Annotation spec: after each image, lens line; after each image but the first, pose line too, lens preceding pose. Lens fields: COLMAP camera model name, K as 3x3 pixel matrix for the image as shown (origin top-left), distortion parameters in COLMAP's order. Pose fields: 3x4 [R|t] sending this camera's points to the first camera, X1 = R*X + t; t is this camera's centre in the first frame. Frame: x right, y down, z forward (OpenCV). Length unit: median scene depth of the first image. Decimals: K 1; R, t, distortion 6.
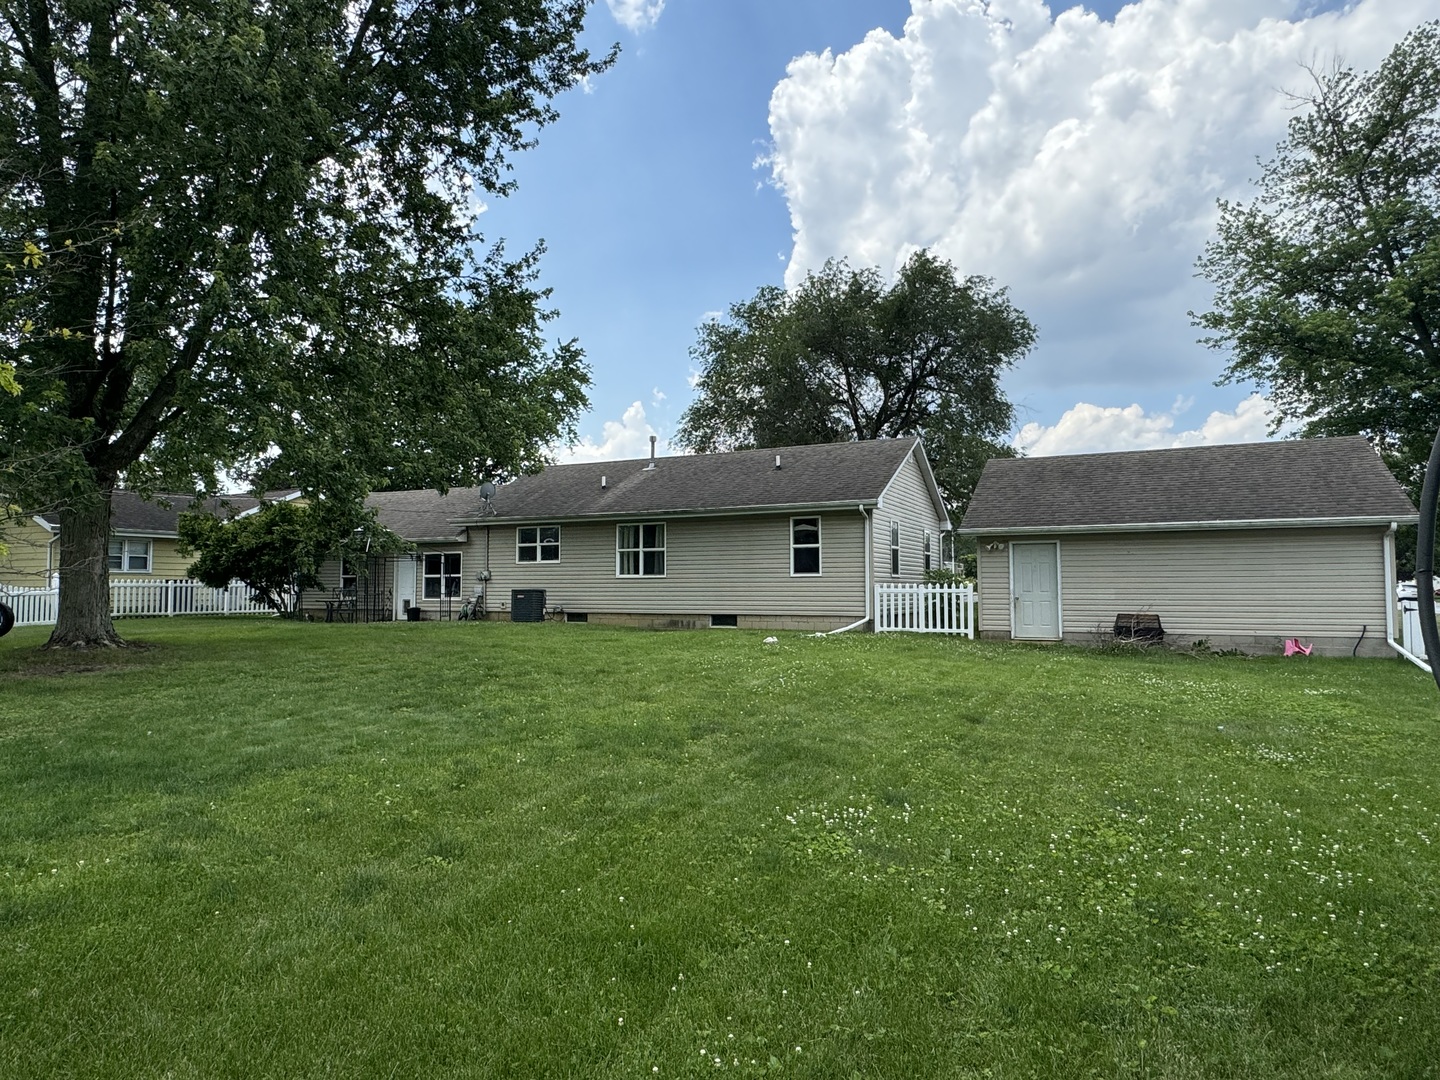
lens RADIAL K [[875.2, 0, 720.0], [0, 875.2, 540.0], [0, 0, 1]] dist [-0.017911, -0.001325]
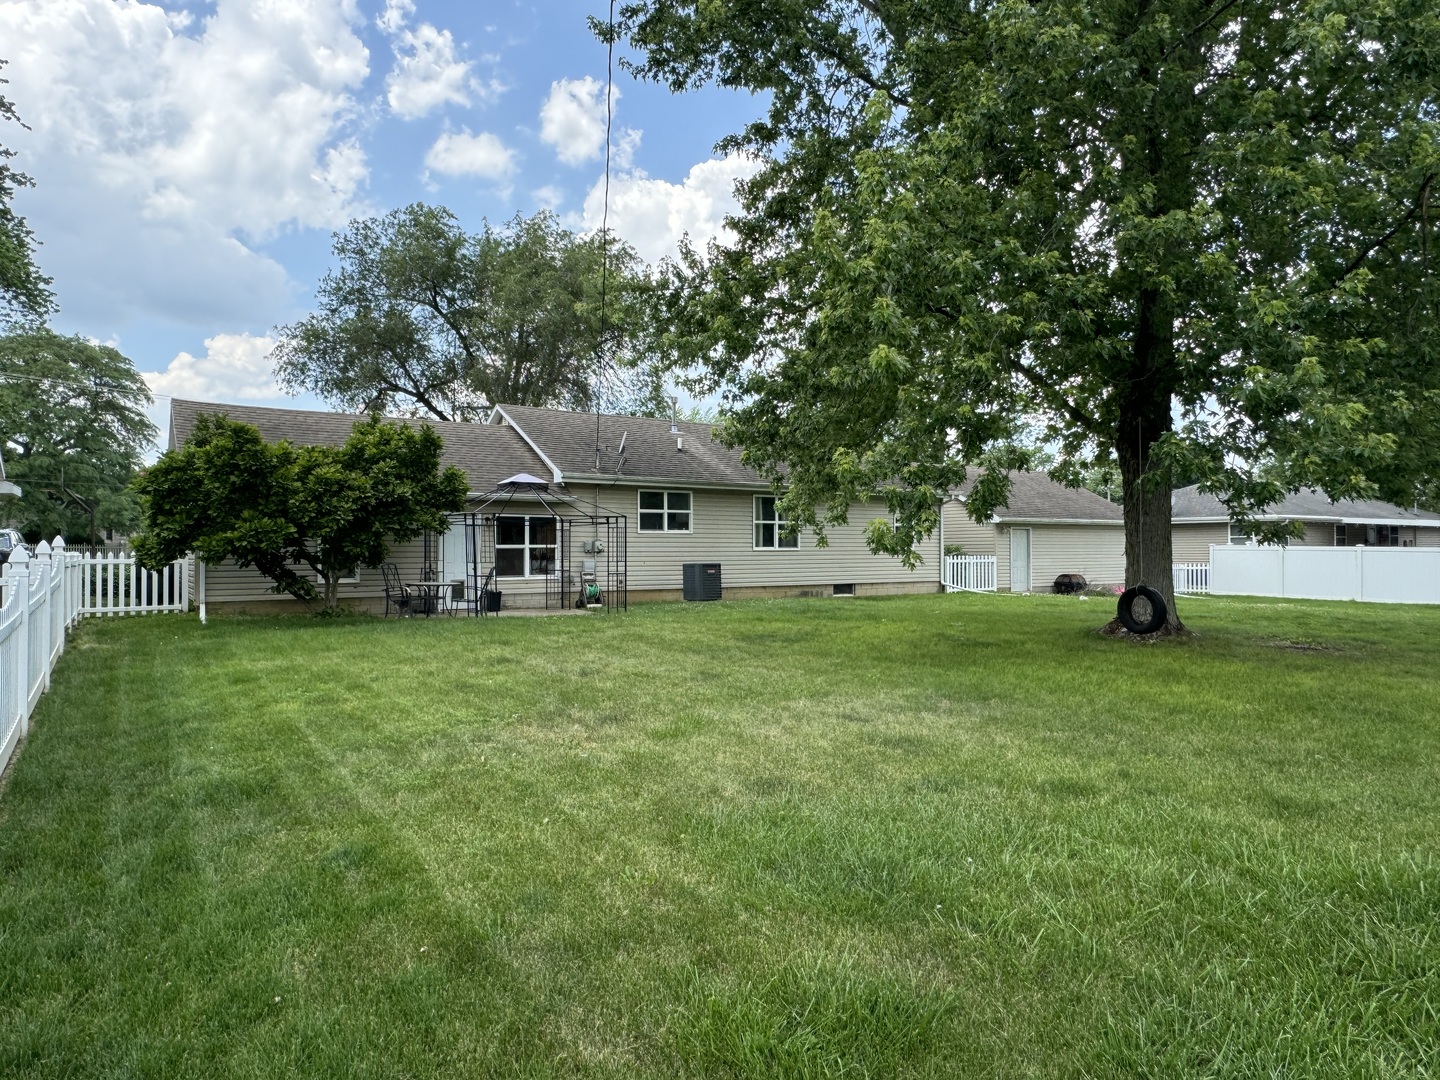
lens RADIAL K [[925.5, 0, 720.0], [0, 925.5, 540.0], [0, 0, 1]] dist [-0.002181, -0.000307]
pose [[0.500809, 0.009567, 0.865505, -0.980607], [-0.044980, 0.998875, 0.014986, 0.017498], [-0.864388, -0.046436, 0.500677, 0.499021]]
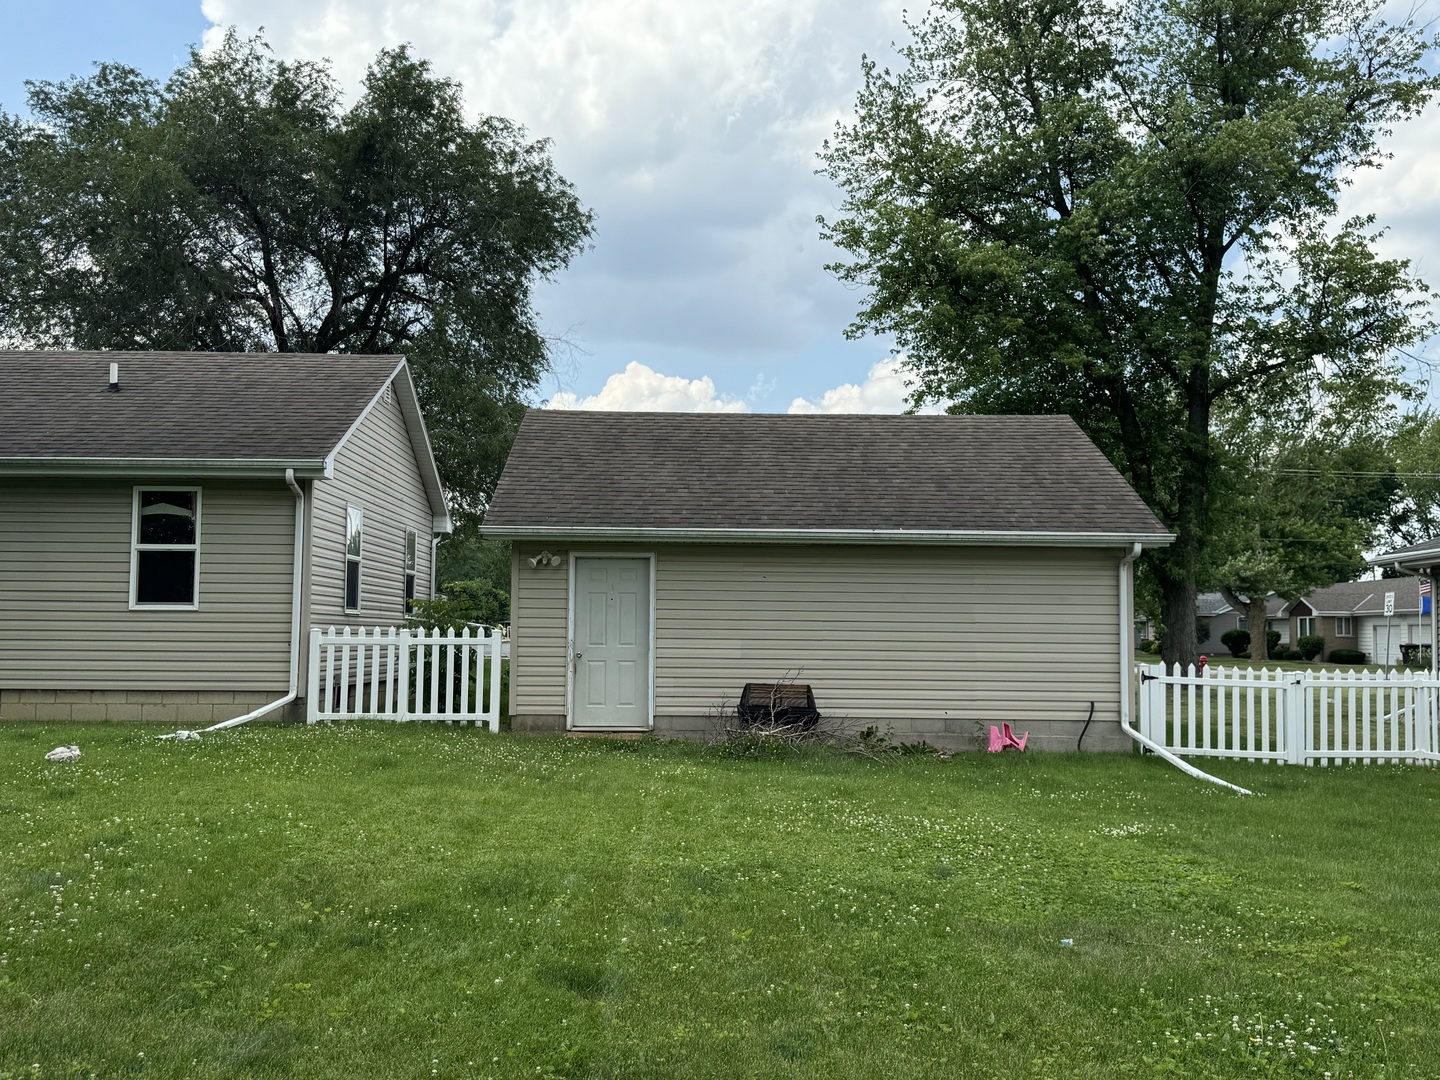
lens RADIAL K [[1347.1, 0, 720.0], [0, 1347.1, 540.0], [0, 0, 1]] dist [0.159279, -0.309583]
pose [[0.888977, 0.041896, 0.456032, 0.020895], [-0.035682, 0.999116, -0.022233, 0.007494], [-0.456561, 0.003492, 0.889685, 0.155920]]
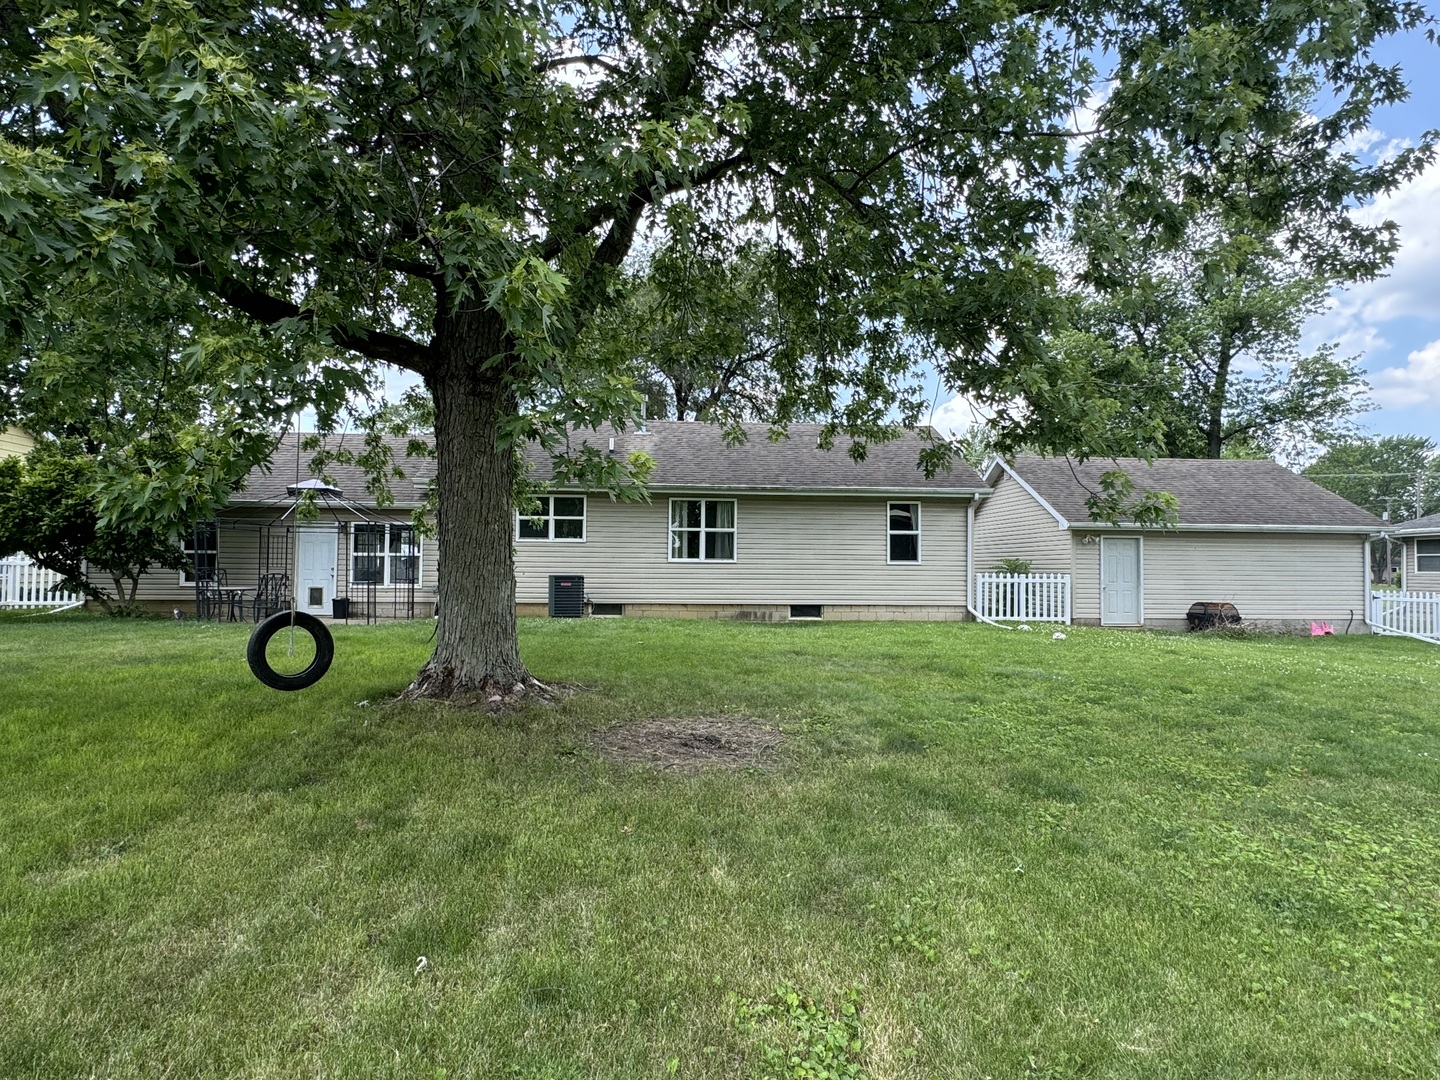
lens RADIAL K [[880.9, 0, 720.0], [0, 880.9, 540.0], [0, 0, 1]] dist [0.004138, 0.000937]
pose [[0.860697, 0.025907, 0.508458, -0.485145], [-0.038978, 0.999126, 0.015072, 0.007288], [-0.507624, -0.032792, 0.860955, 0.238465]]
